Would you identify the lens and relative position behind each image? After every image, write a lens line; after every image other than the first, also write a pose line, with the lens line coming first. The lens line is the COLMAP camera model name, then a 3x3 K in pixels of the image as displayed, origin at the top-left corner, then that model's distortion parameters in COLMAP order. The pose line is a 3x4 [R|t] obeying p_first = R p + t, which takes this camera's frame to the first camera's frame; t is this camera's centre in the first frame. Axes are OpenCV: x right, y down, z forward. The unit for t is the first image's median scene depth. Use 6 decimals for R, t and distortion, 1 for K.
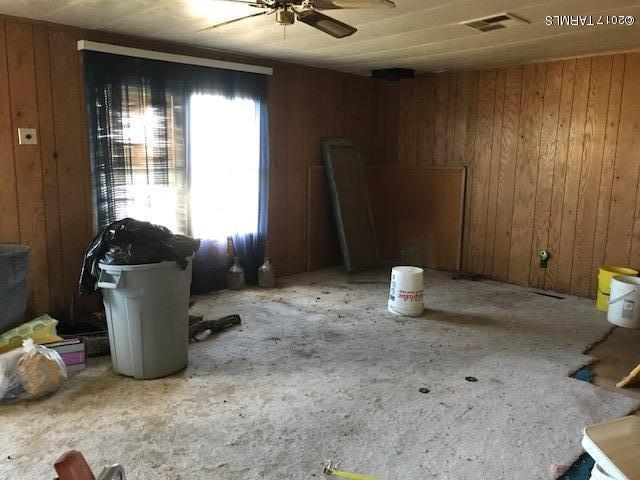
lens RADIAL K [[516.8, 0, 319.3], [0, 516.8, 240.9], [0, 0, 1]] dist [0.011598, -0.007953]
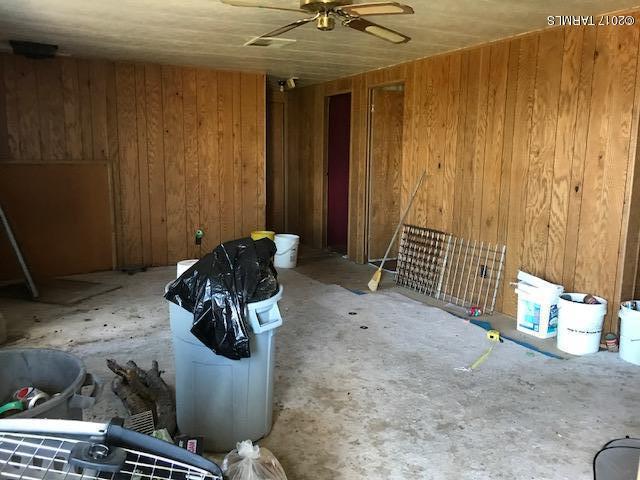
lens RADIAL K [[516.8, 0, 319.2], [0, 516.8, 238.2], [0, 0, 1]] dist [0.011598, -0.007953]
pose [[0.309335, -0.165532, 0.936435, -0.574715], [0.150500, 0.980845, 0.123667, -0.066177], [-0.938968, 0.102679, 0.328322, 0.355098]]
